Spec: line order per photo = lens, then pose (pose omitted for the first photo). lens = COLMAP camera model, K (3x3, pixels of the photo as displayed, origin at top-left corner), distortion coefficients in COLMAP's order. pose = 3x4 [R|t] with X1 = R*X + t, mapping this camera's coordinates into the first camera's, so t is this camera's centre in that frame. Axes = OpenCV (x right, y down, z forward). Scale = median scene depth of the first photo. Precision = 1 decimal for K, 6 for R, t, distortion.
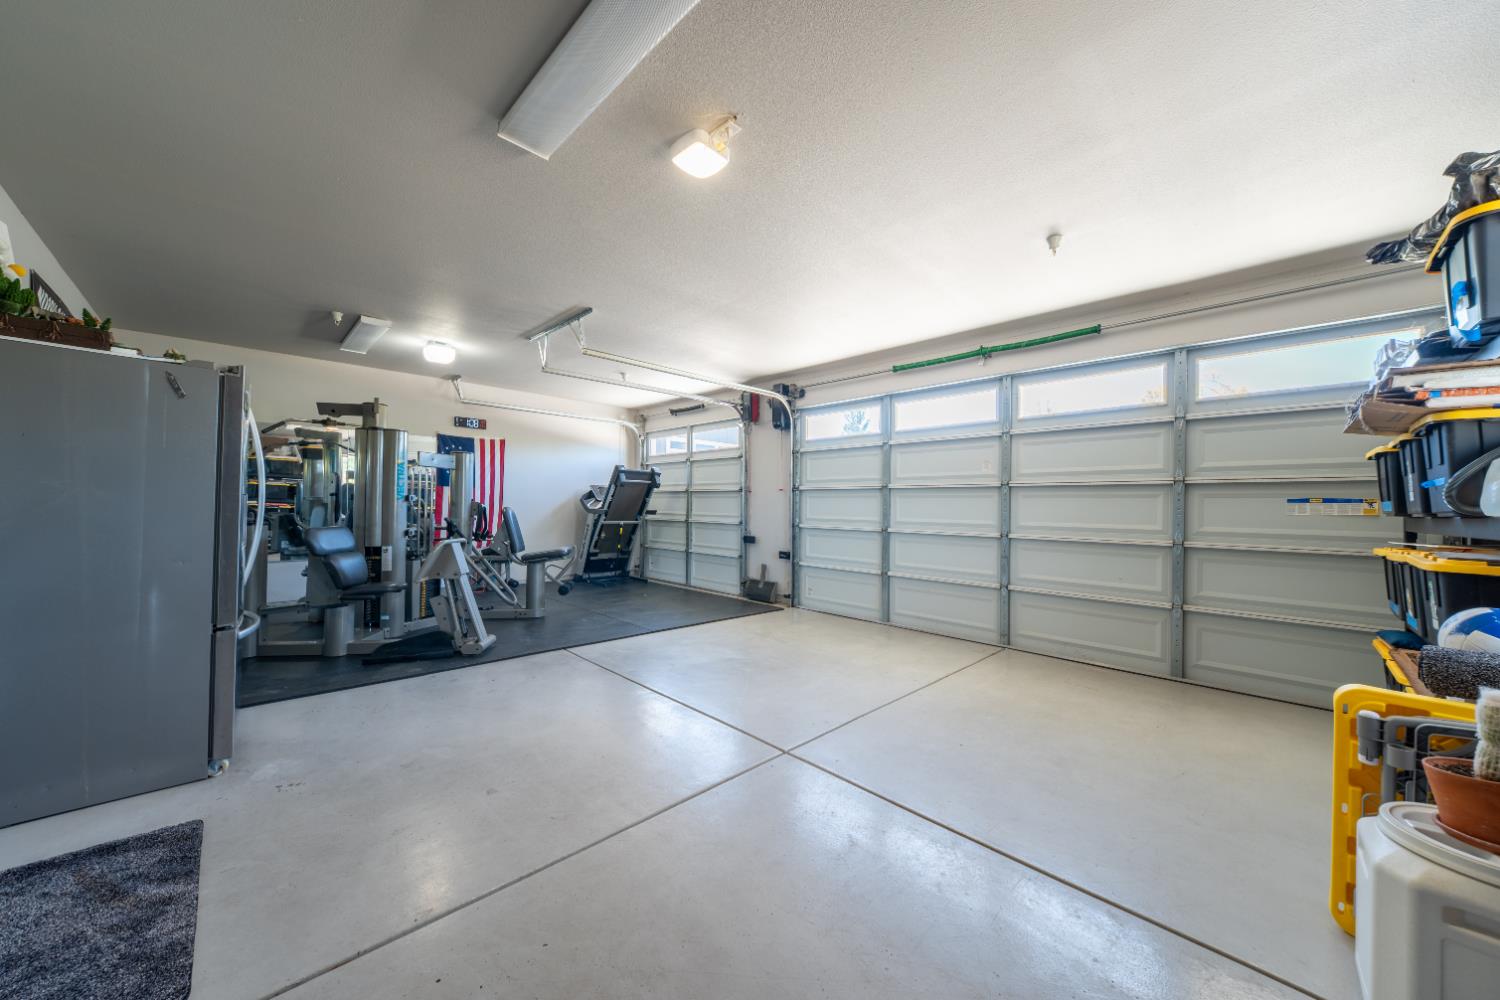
lens RADIAL K [[524.3, 0, 758.5], [0, 524.3, 500.2], [0, 0, 1]] dist [-0.001640, -0.001850]
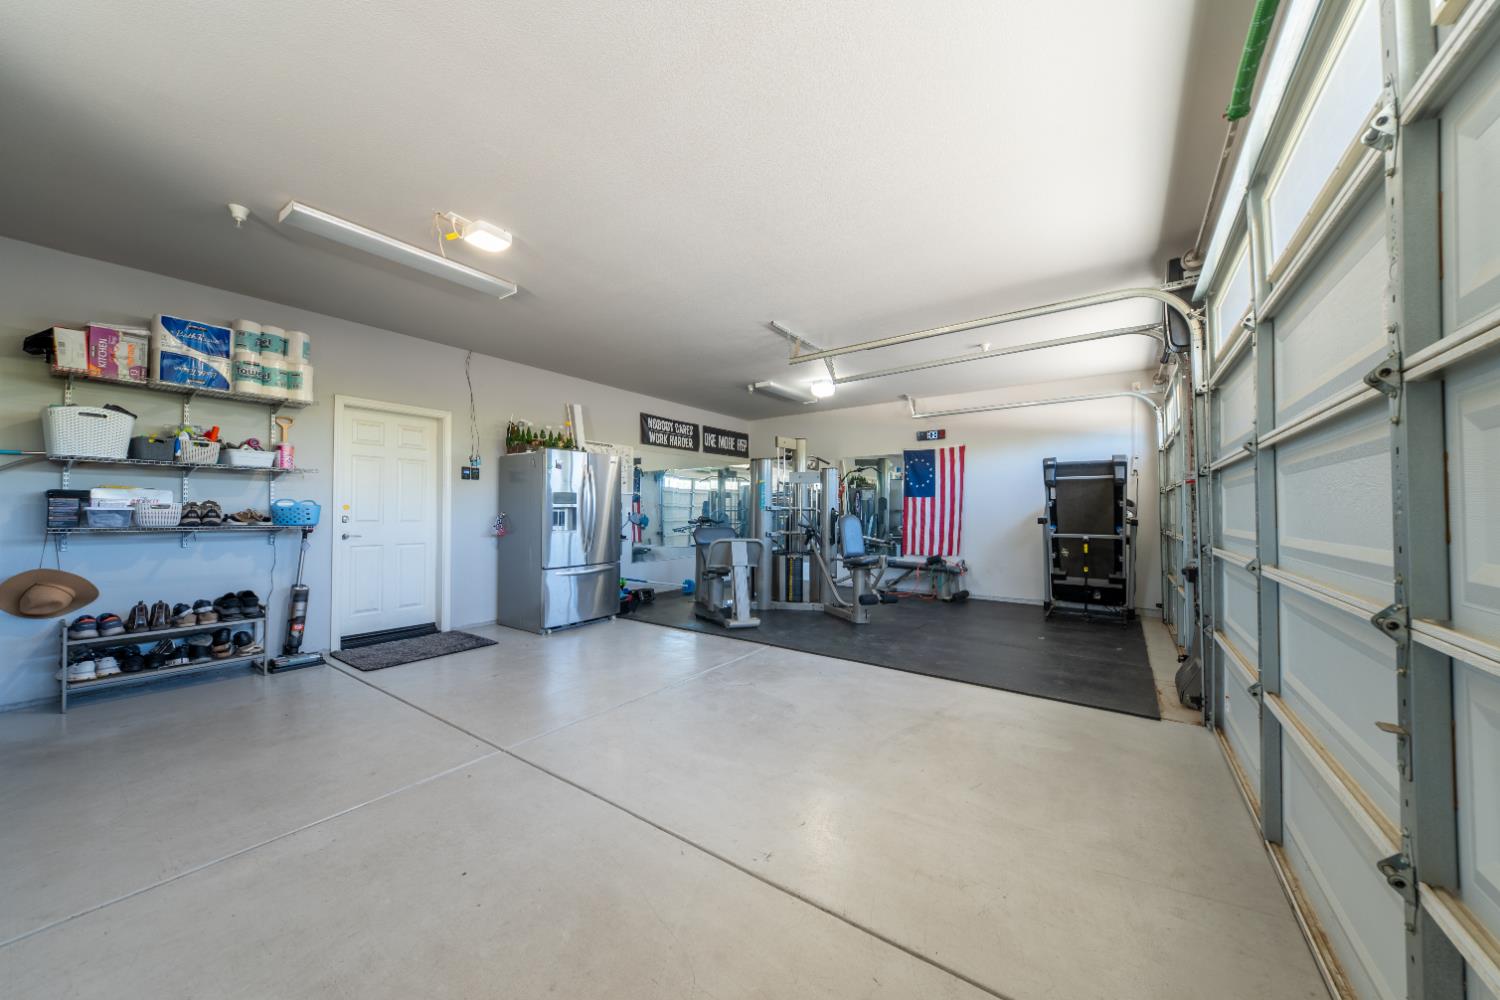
lens RADIAL K [[524.3, 0, 756.1], [0, 524.3, 499.7], [0, 0, 1]] dist [-0.001640, -0.001850]
pose [[0.170282, -0.039170, -0.984617, 0.404553], [0.006806, 0.999233, -0.038574, 0.018431], [0.985372, -0.000132, 0.170418, 0.473303]]
